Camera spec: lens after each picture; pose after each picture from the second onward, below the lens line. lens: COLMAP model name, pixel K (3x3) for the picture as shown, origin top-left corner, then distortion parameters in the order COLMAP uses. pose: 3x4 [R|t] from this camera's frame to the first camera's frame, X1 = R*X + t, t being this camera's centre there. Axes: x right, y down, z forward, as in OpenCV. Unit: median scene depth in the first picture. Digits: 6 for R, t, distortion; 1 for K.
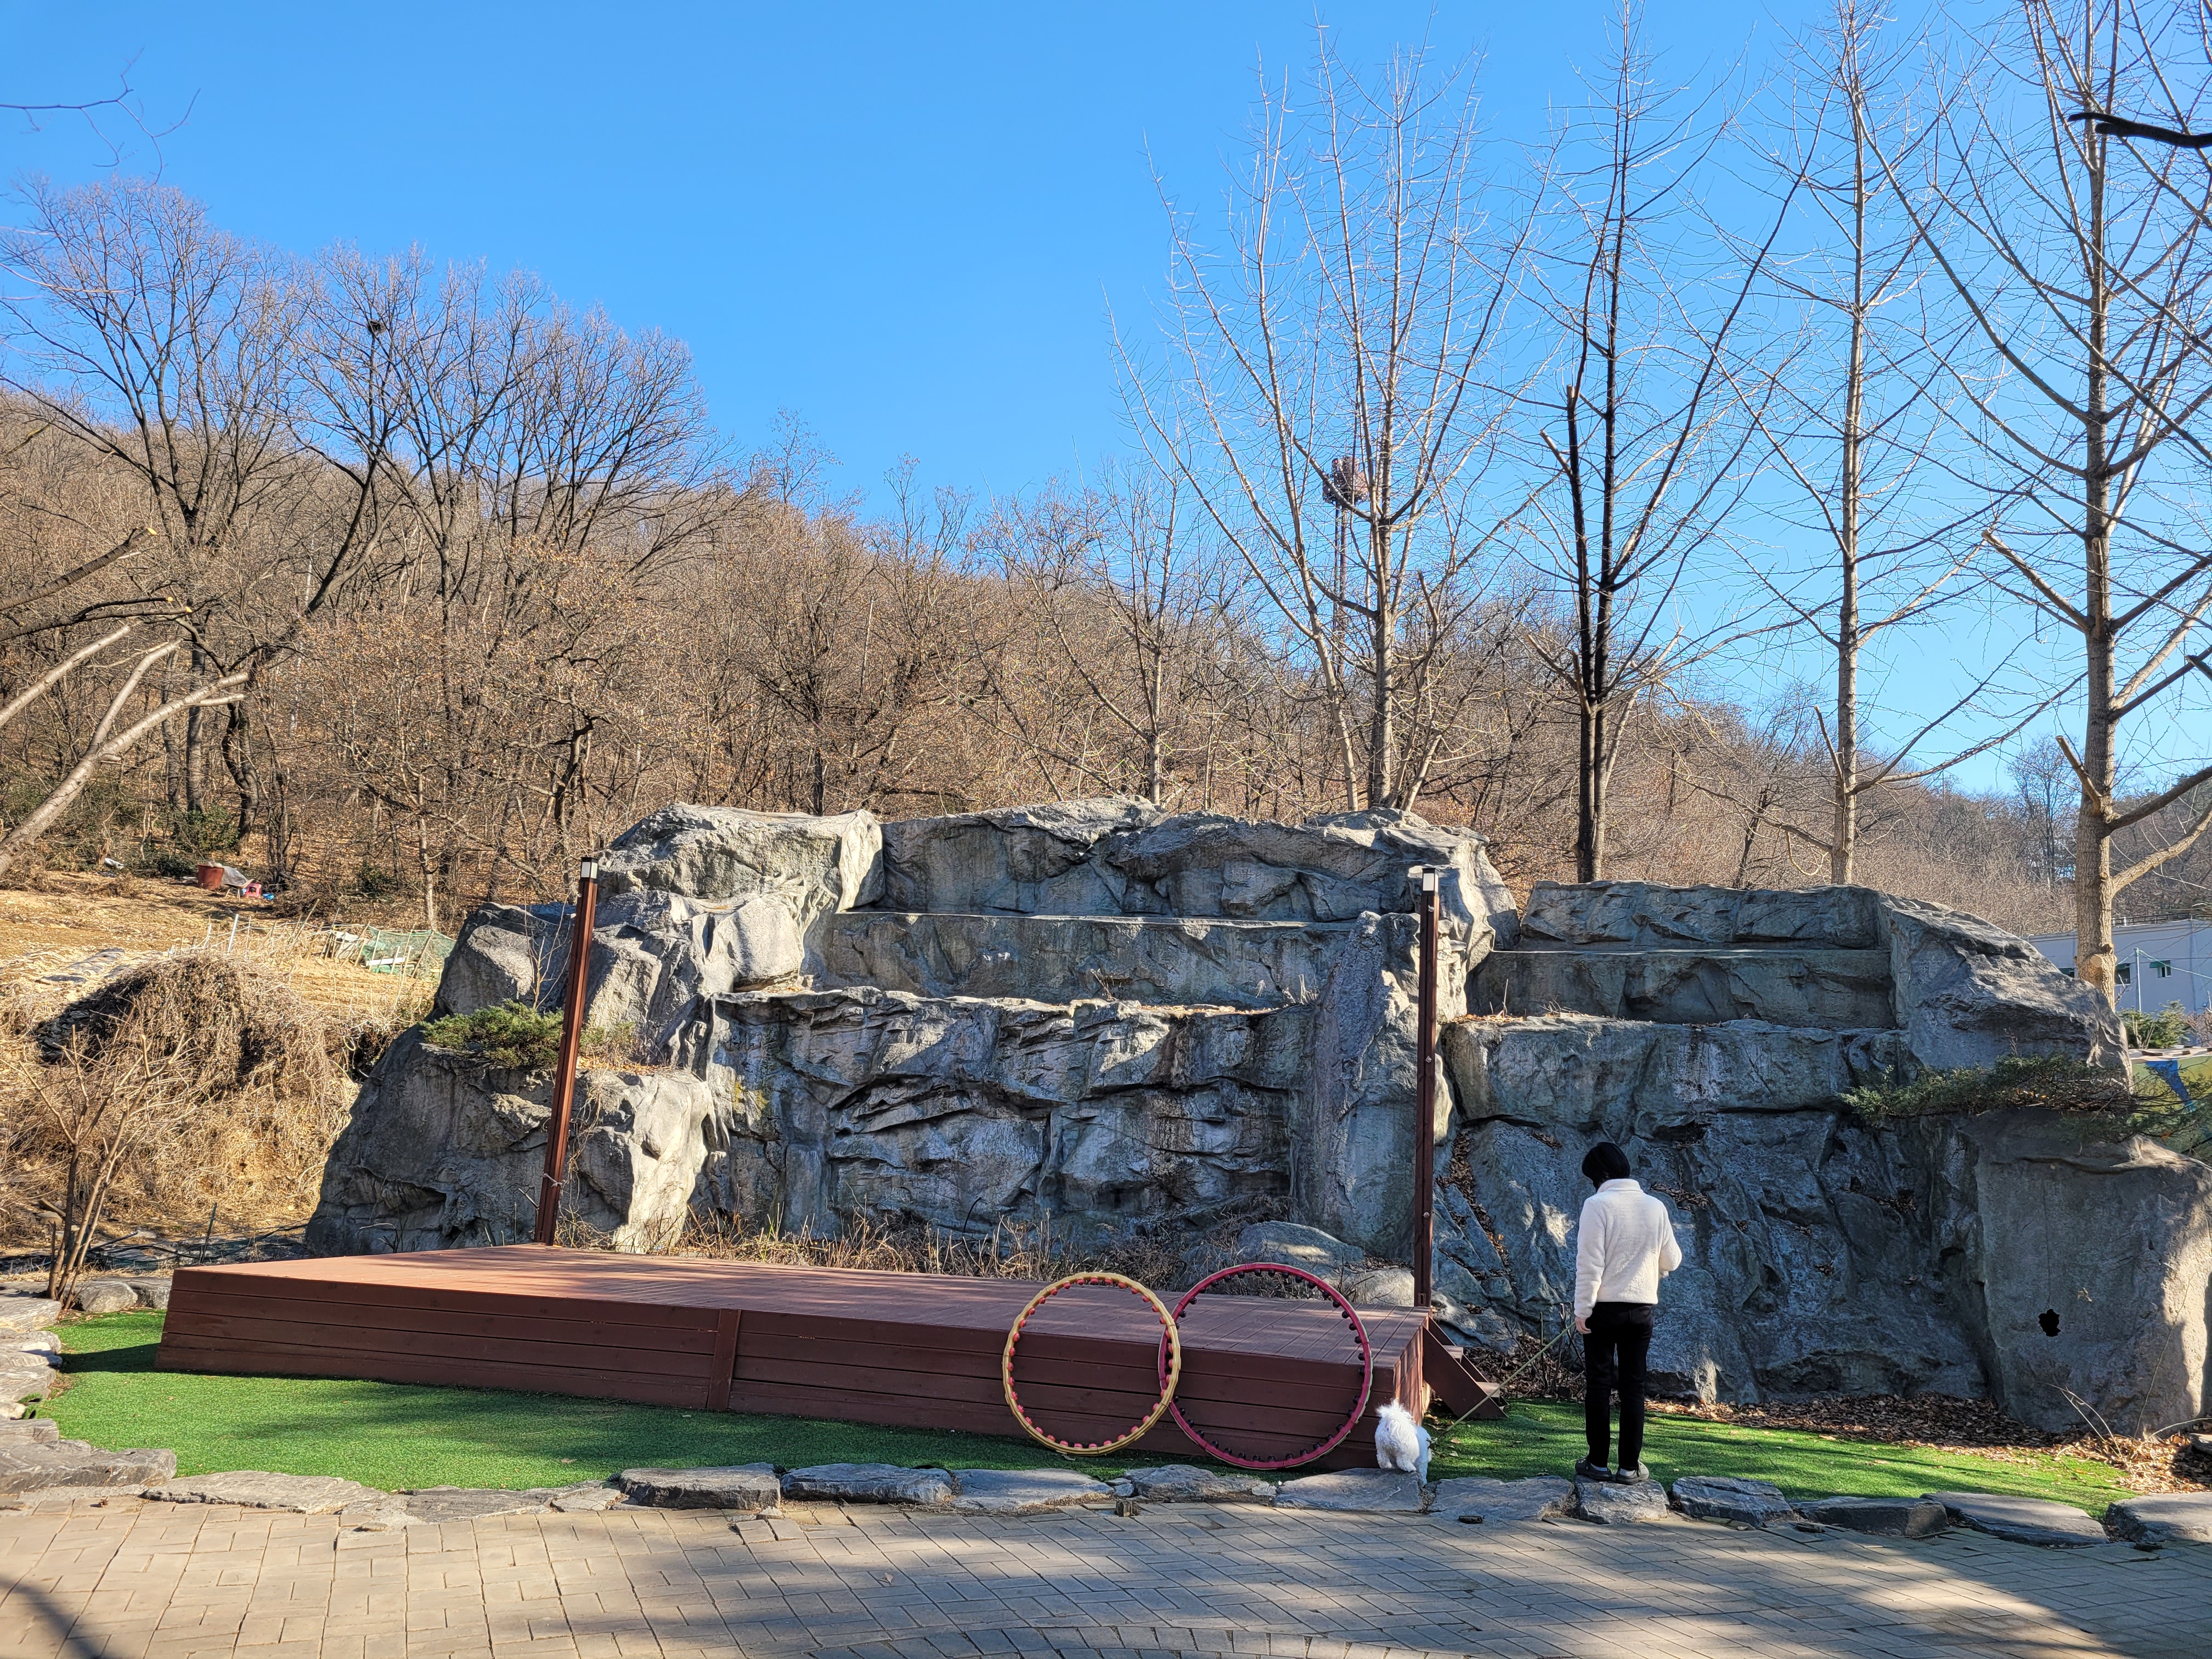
lens RADIAL K [[1628.5, 0, 1106.0], [0, 1628.5, 829.5], [0, 0, 1]] dist [0.038904, -0.005308]
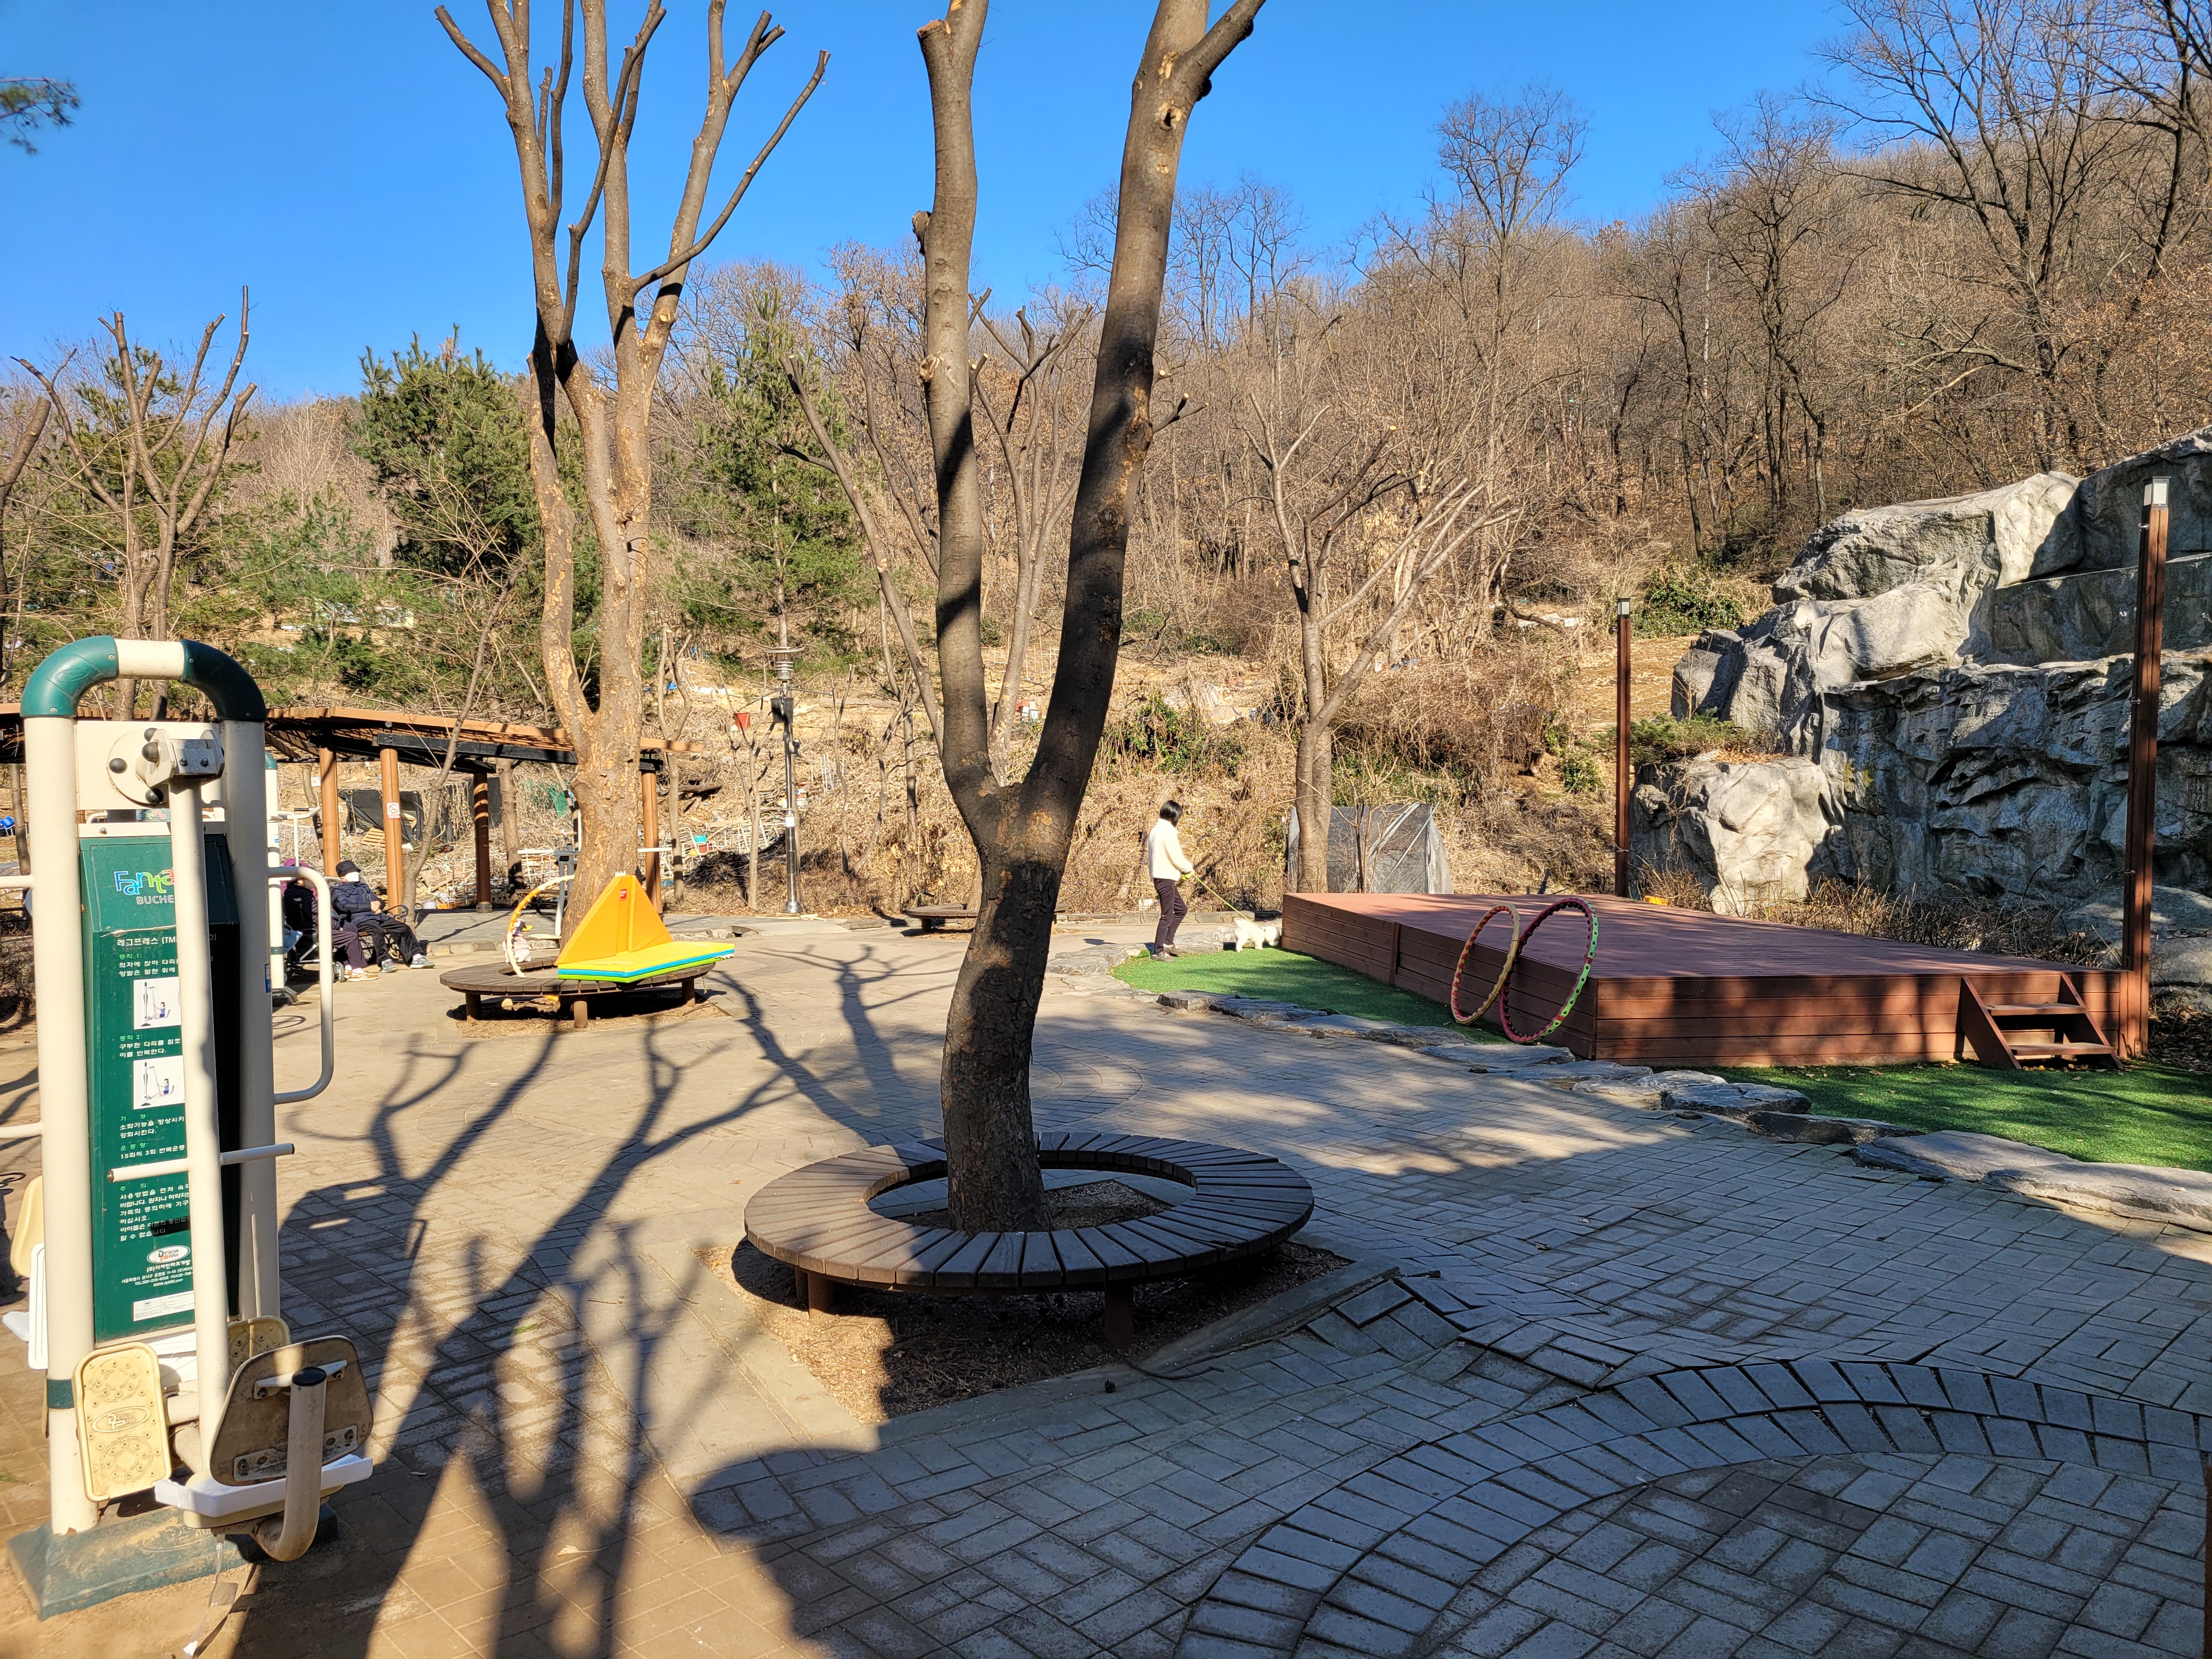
lens RADIAL K [[1628.5, 0, 1106.0], [0, 1628.5, 829.5], [0, 0, 1]] dist [0.038904, -0.005308]
pose [[0.393274, -0.022424, -0.919148, 0.599160], [0.188229, 0.980492, 0.056616, 0.039971], [0.899947, -0.195276, 0.389823, 0.101903]]
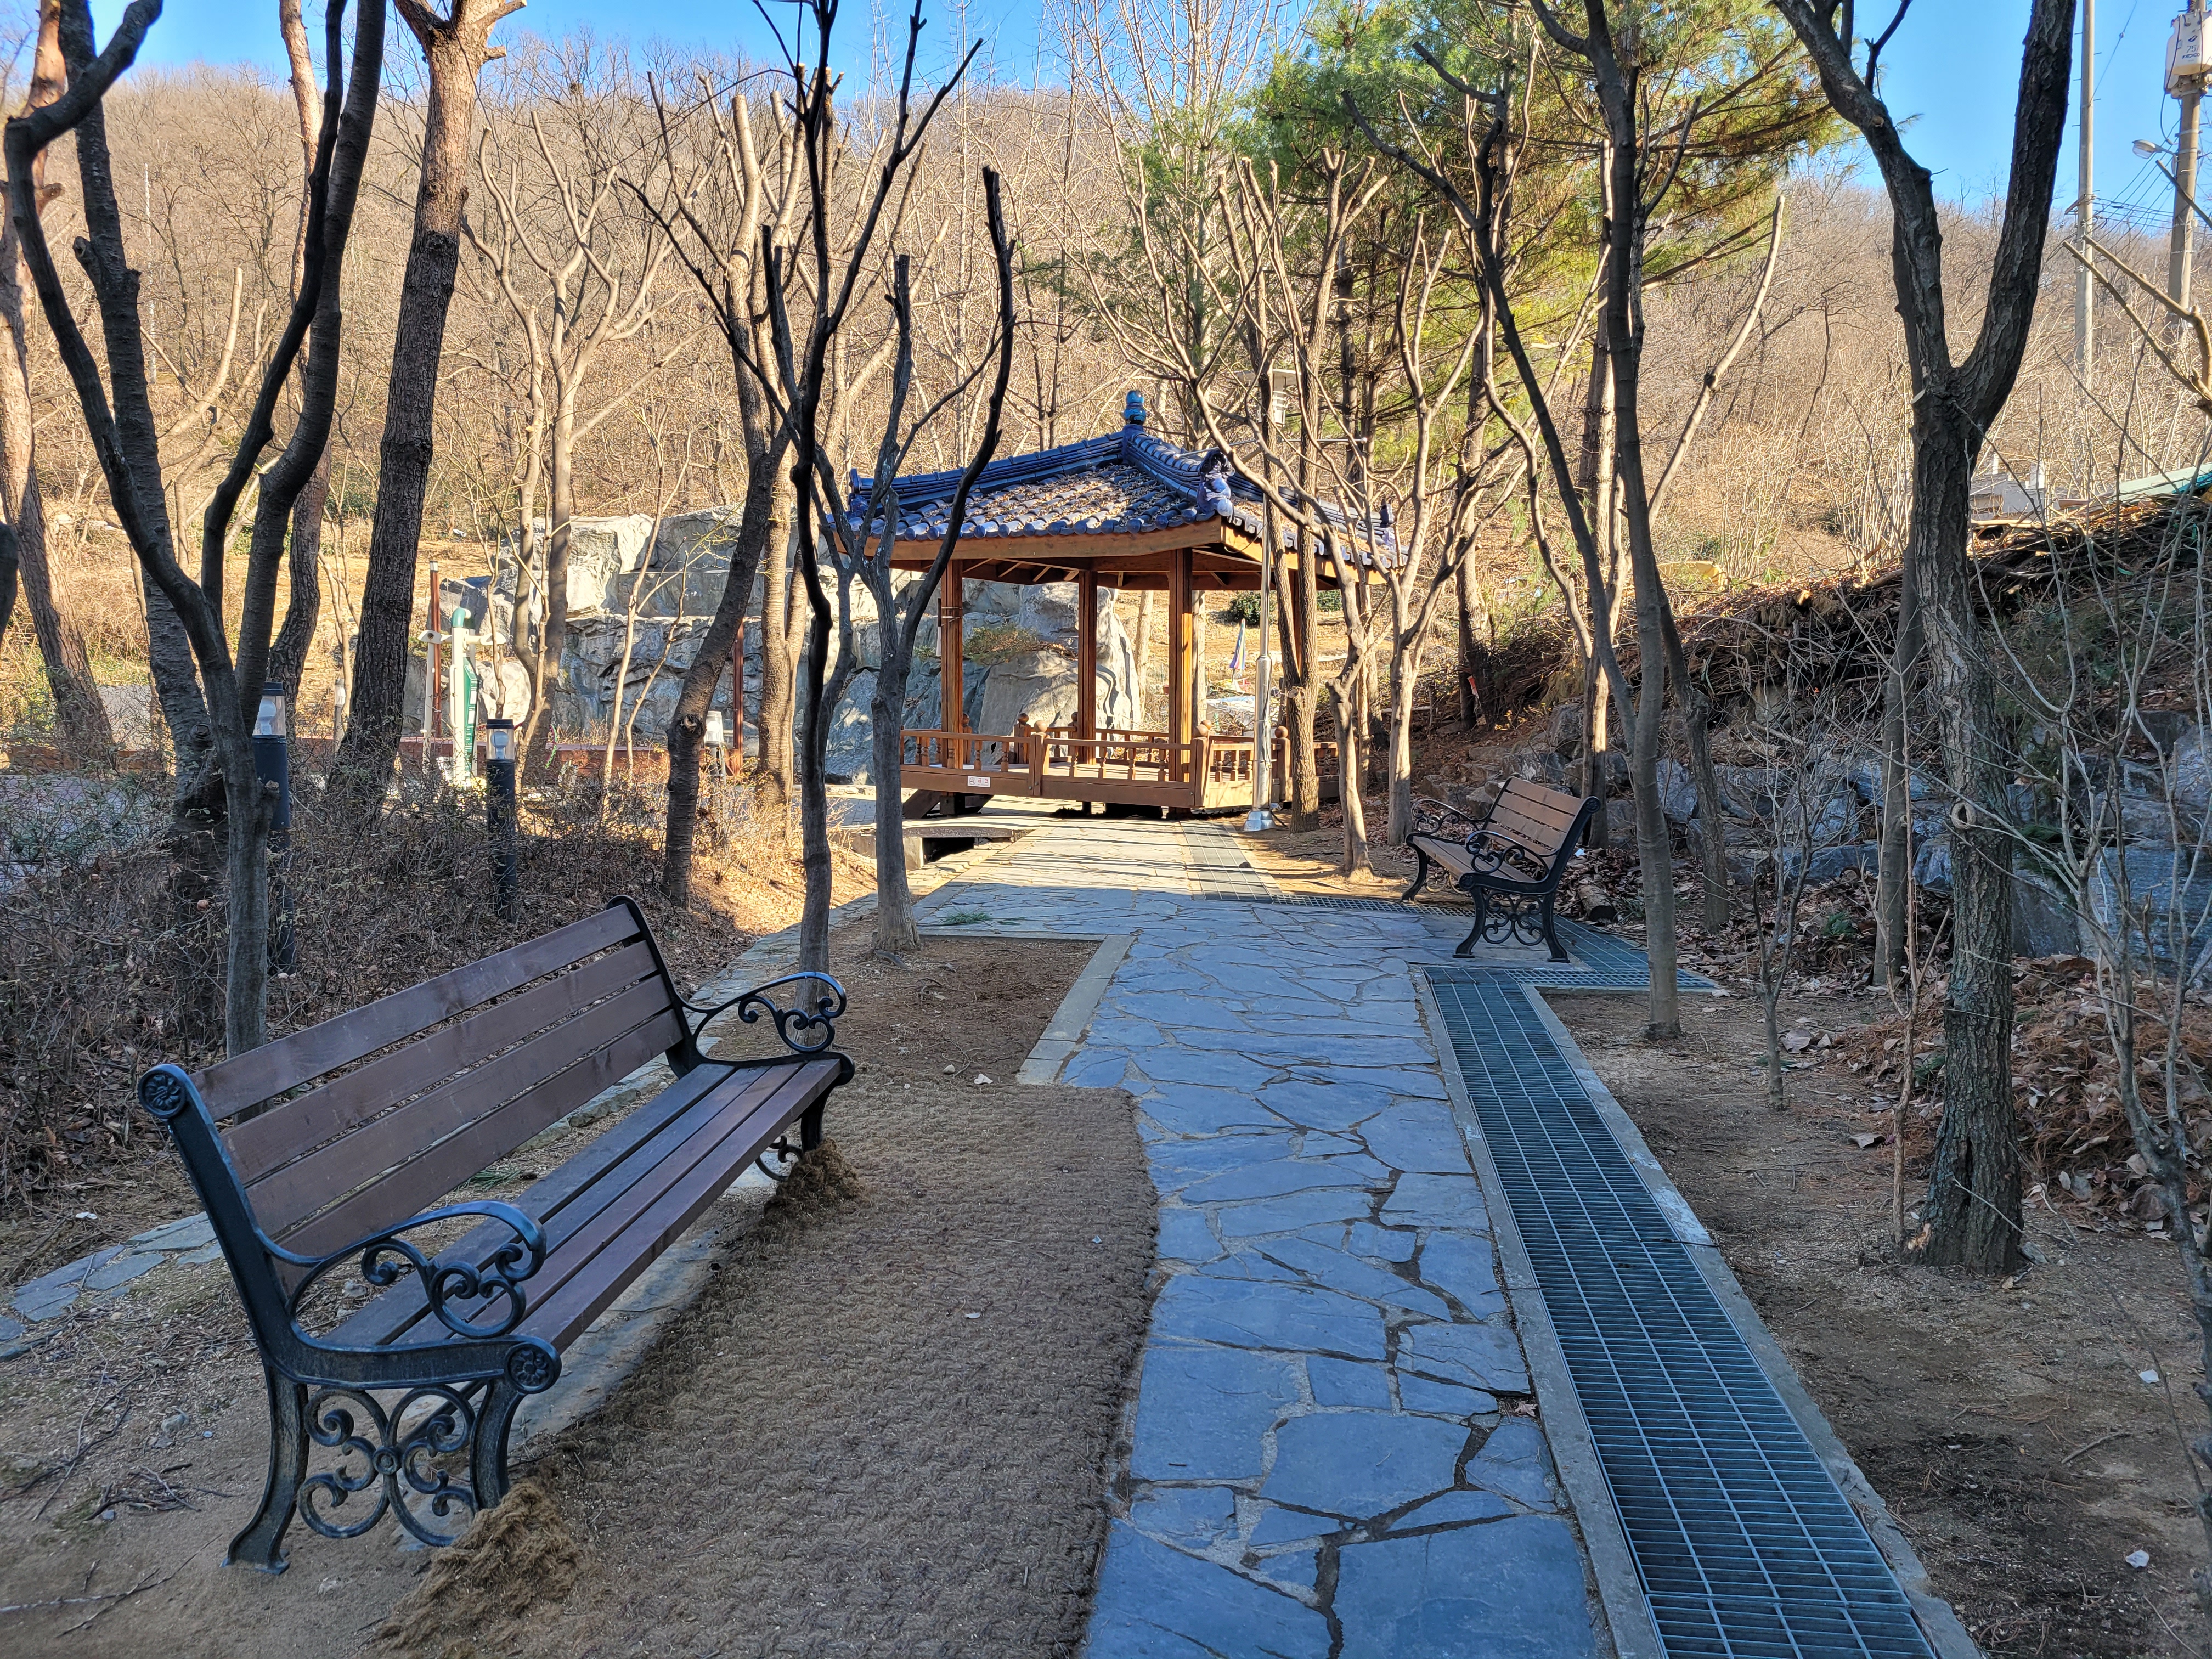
lens RADIAL K [[1628.5, 0, 1106.0], [0, 1628.5, 829.5], [0, 0, 1]] dist [0.038904, -0.005308]
pose [[0.968612, -0.014262, -0.248166, 0.921045], [0.075632, 0.967928, 0.239573, -0.078772], [0.236790, -0.250823, 0.938626, -0.768013]]
